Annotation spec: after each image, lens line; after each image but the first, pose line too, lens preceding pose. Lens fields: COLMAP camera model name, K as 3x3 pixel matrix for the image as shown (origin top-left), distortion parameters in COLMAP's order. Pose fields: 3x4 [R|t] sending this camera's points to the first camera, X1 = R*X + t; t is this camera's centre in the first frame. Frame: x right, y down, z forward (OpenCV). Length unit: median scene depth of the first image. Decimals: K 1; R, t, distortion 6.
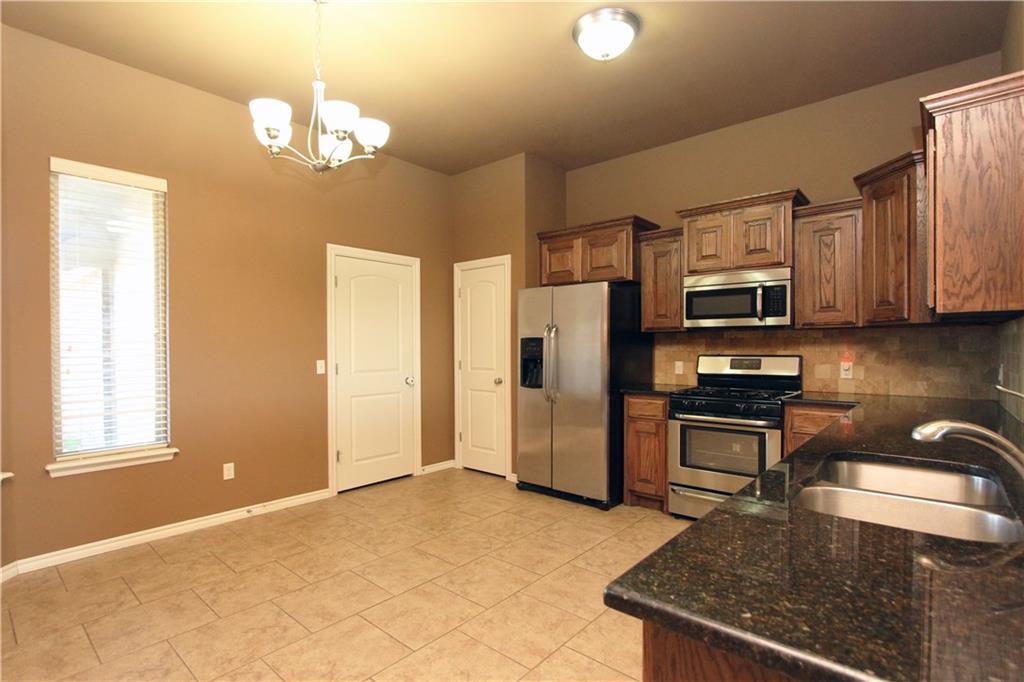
lens RADIAL K [[490.5, 0, 517.3], [0, 490.5, 353.7], [0, 0, 1]] dist [-0.019252, 0.000633]
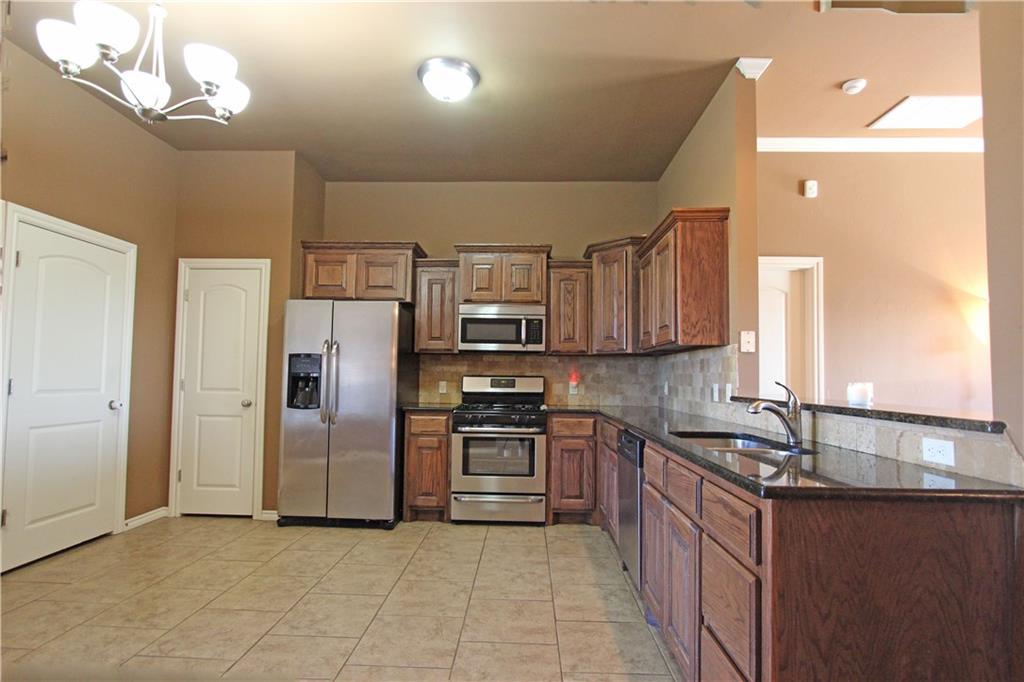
lens RADIAL K [[508.0, 0, 512.0], [0, 508.0, 356.5], [0, 0, 1]] dist [-0.020149, 0.001172]
pose [[0.777831, 0.039801, 0.627212, -0.285847], [-0.007210, 0.998492, -0.054420, 0.022942], [-0.628433, 0.037807, 0.776945, 0.031477]]
